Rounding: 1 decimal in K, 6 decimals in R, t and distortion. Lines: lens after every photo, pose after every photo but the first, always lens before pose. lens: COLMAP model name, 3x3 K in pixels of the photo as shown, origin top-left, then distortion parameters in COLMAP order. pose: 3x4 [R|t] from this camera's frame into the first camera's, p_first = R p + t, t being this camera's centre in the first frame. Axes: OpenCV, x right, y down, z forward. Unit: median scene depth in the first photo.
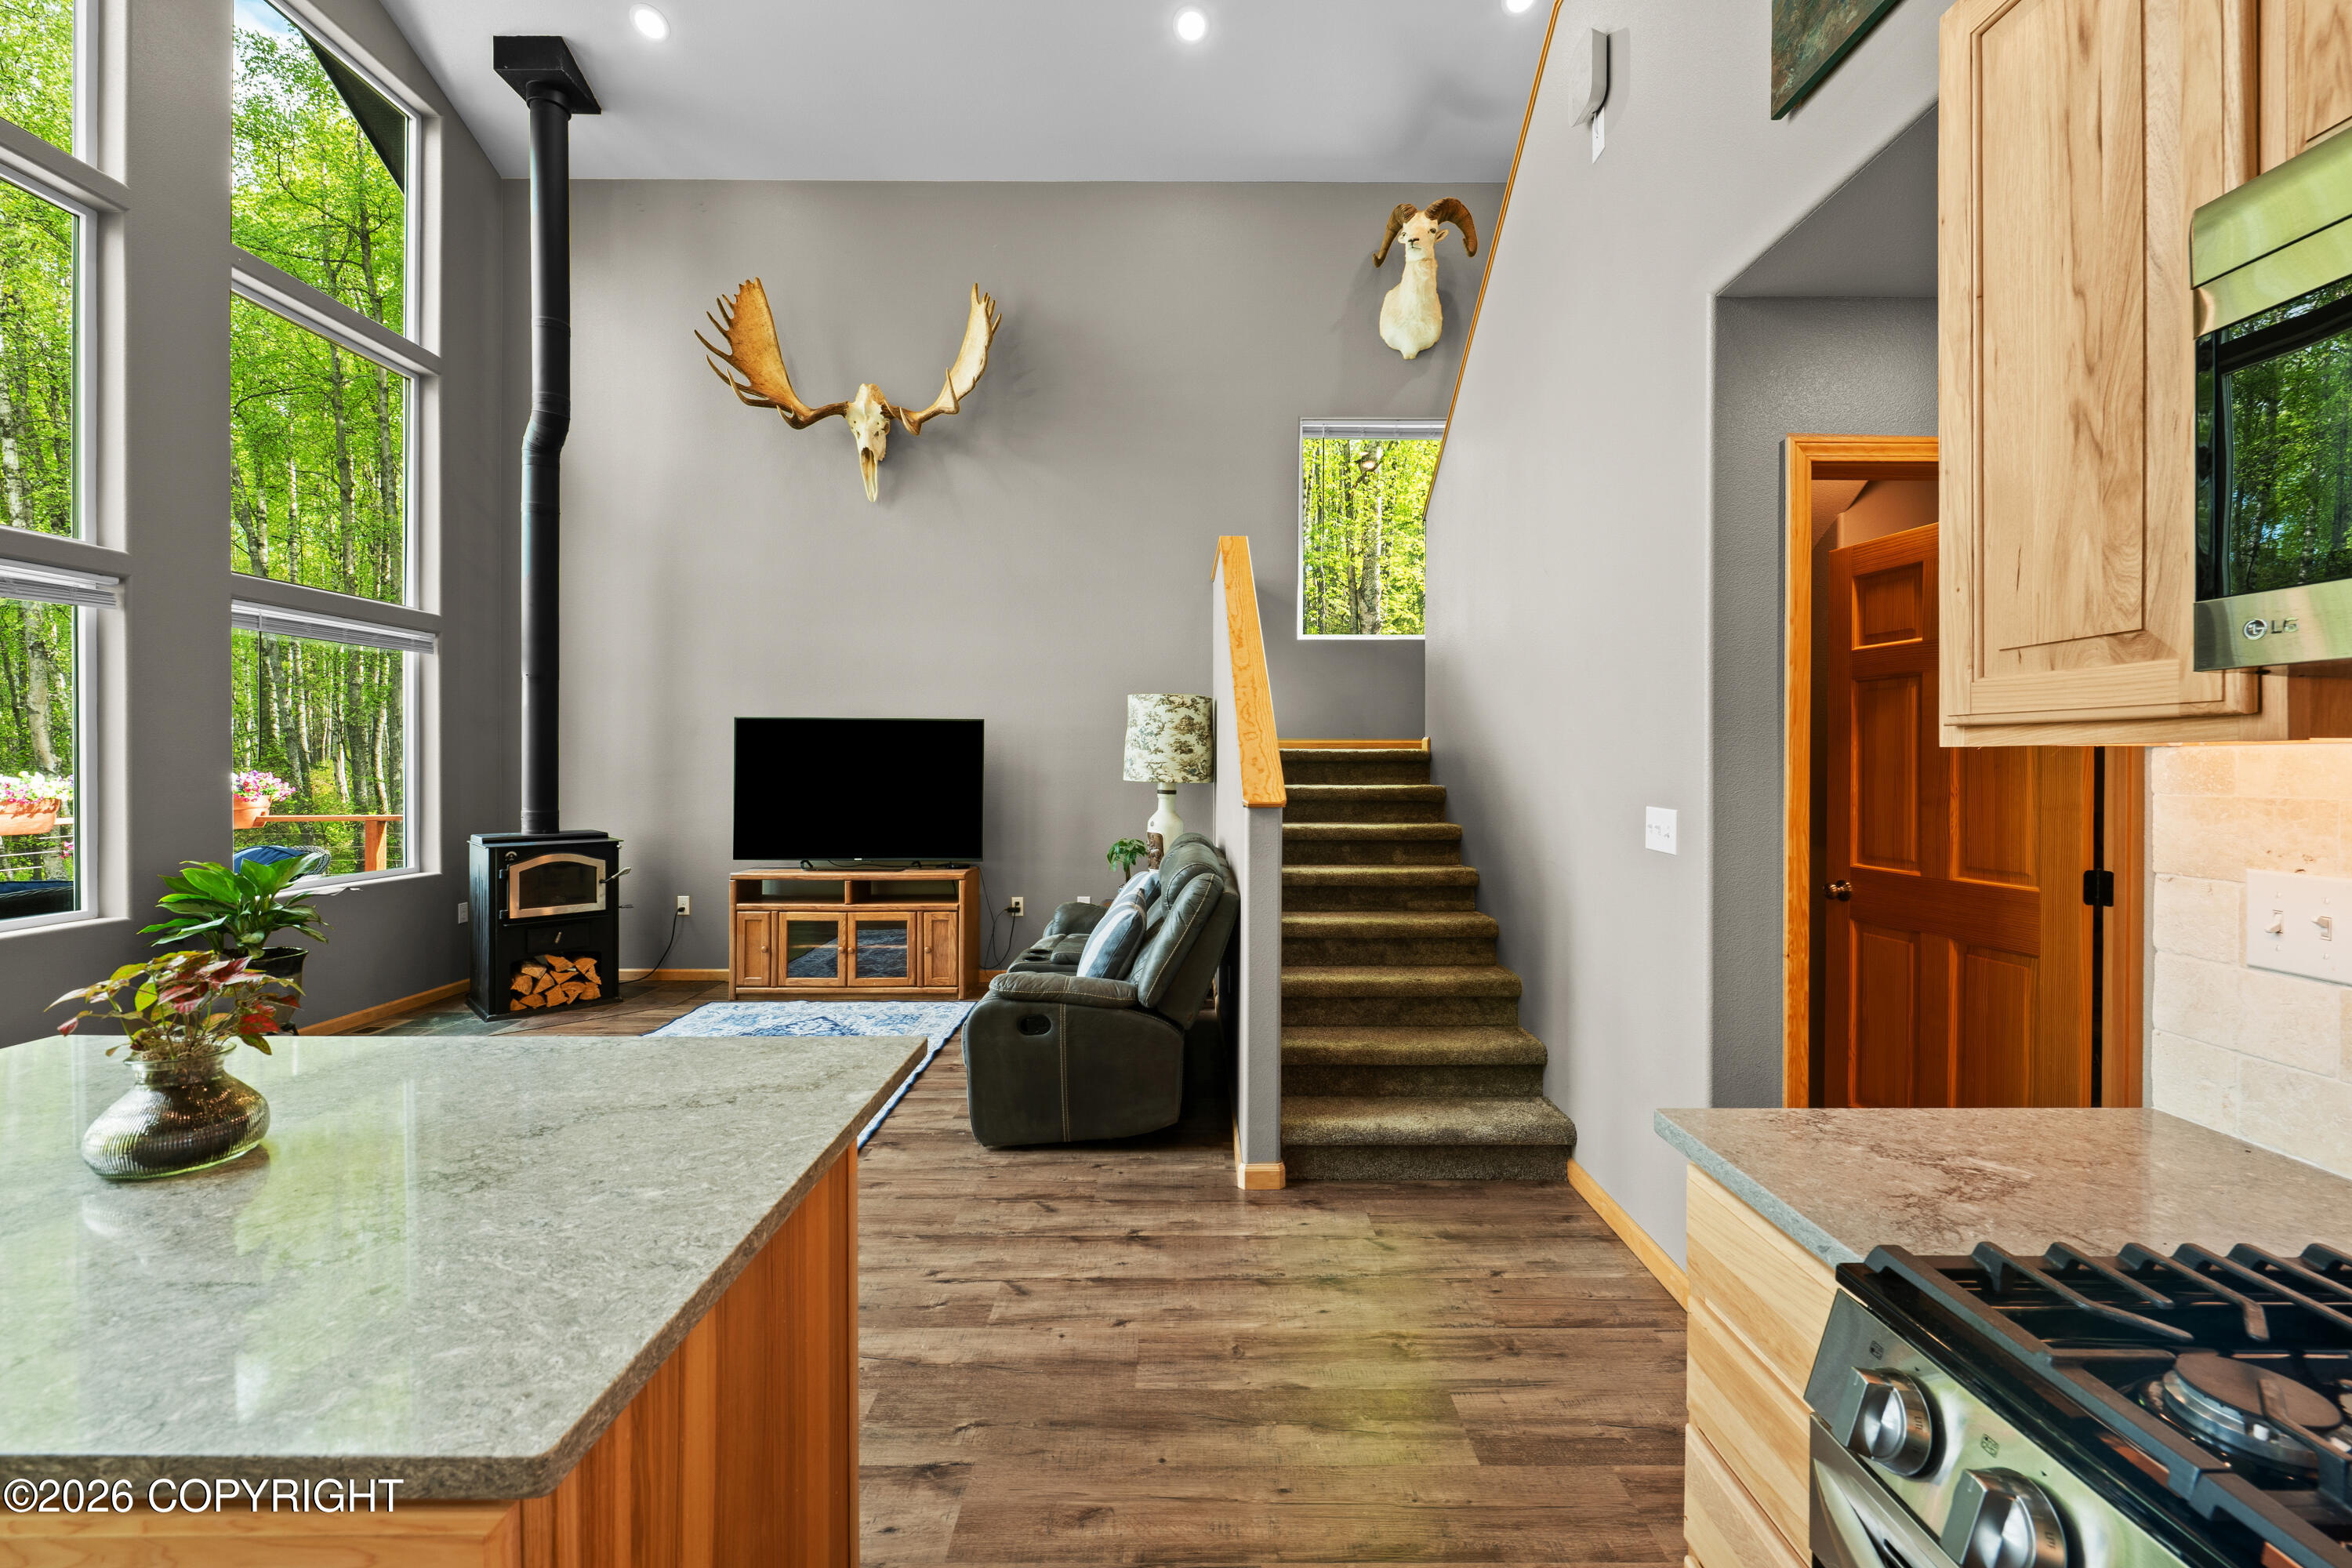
lens RADIAL K [[971.9, 0, 1182.7], [0, 971.9, 765.0], [0, 0, 1]] dist [-0.000994, -0.000217]
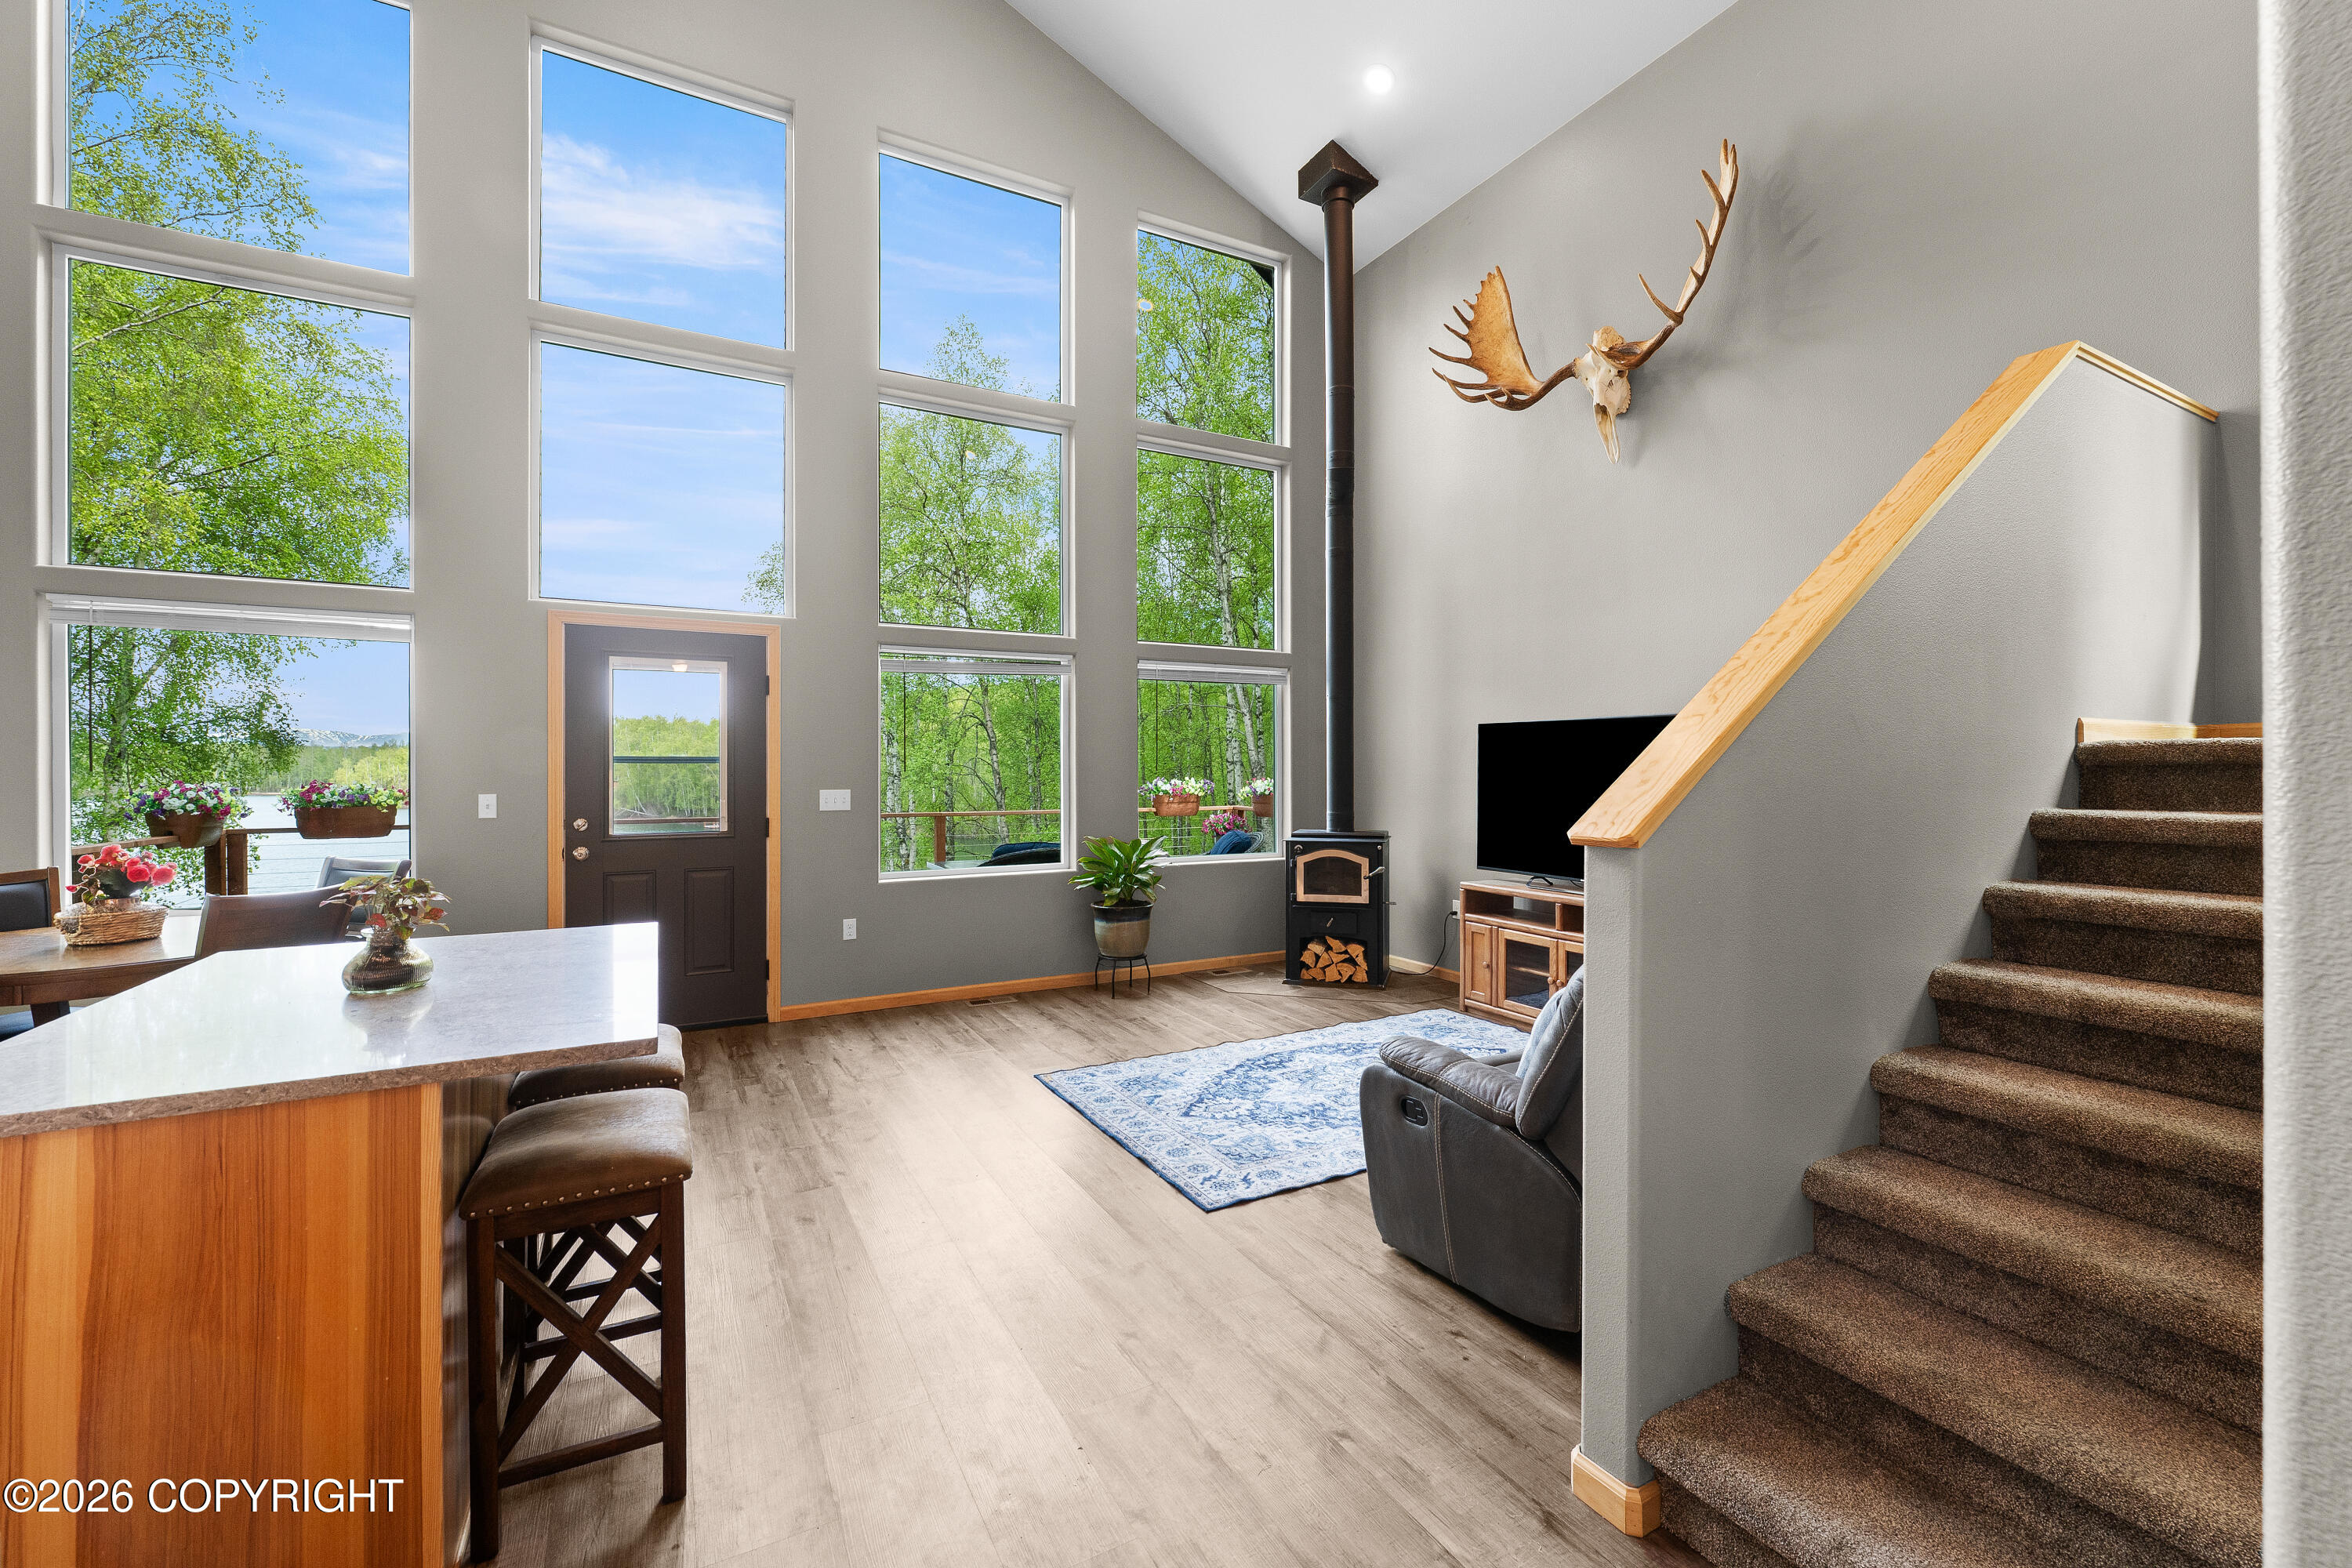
lens RADIAL K [[959.2, 0, 1192.0], [0, 959.2, 773.2], [0, 0, 1]] dist [-0.000289, -0.000157]
pose [[0.482757, -0.000519, -0.875754, 0.267943], [0.001354, 0.999999, 0.000154, -0.000071], [0.875753, -0.001260, 0.482757, 0.300008]]
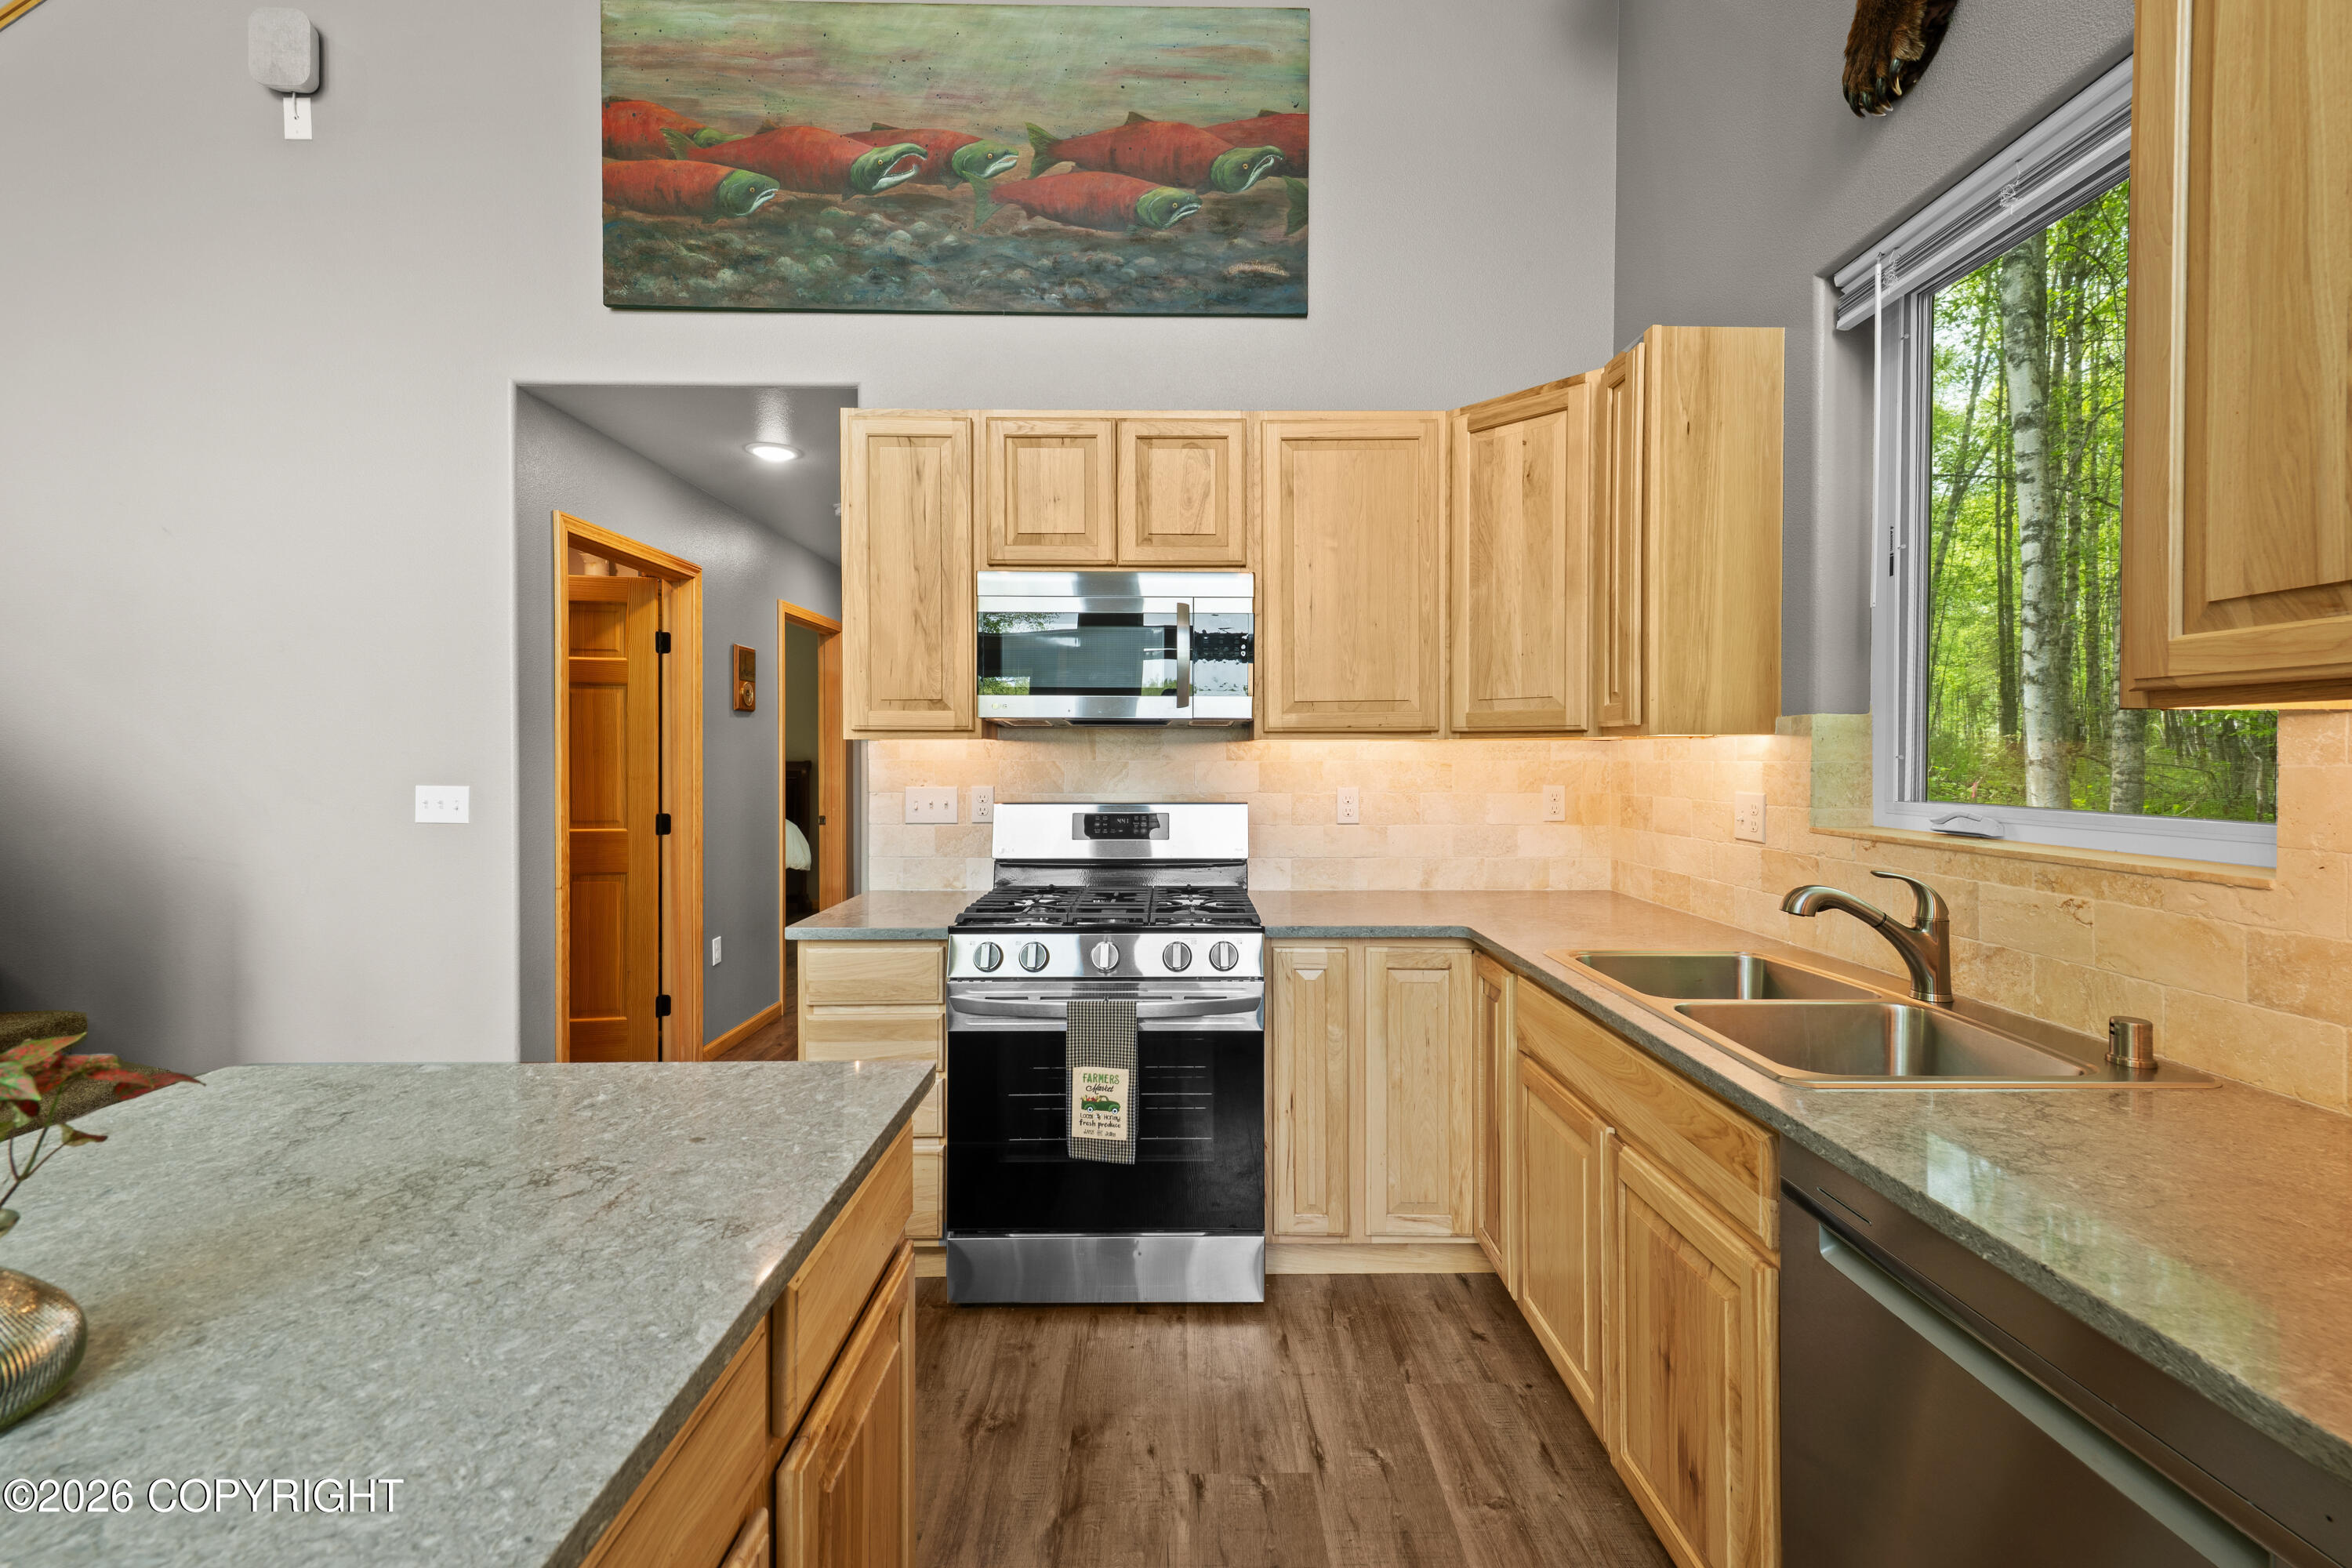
lens RADIAL K [[1009.3, 0, 1182.1], [0, 1009.3, 762.8], [0, 0, 1]] dist [0.013504, -0.000122]
pose [[-0.012137, -0.009649, 0.999880, -0.356638], [0.004310, 0.999944, 0.009702, 0.003658], [-0.999917, 0.004427, -0.012095, 0.058608]]
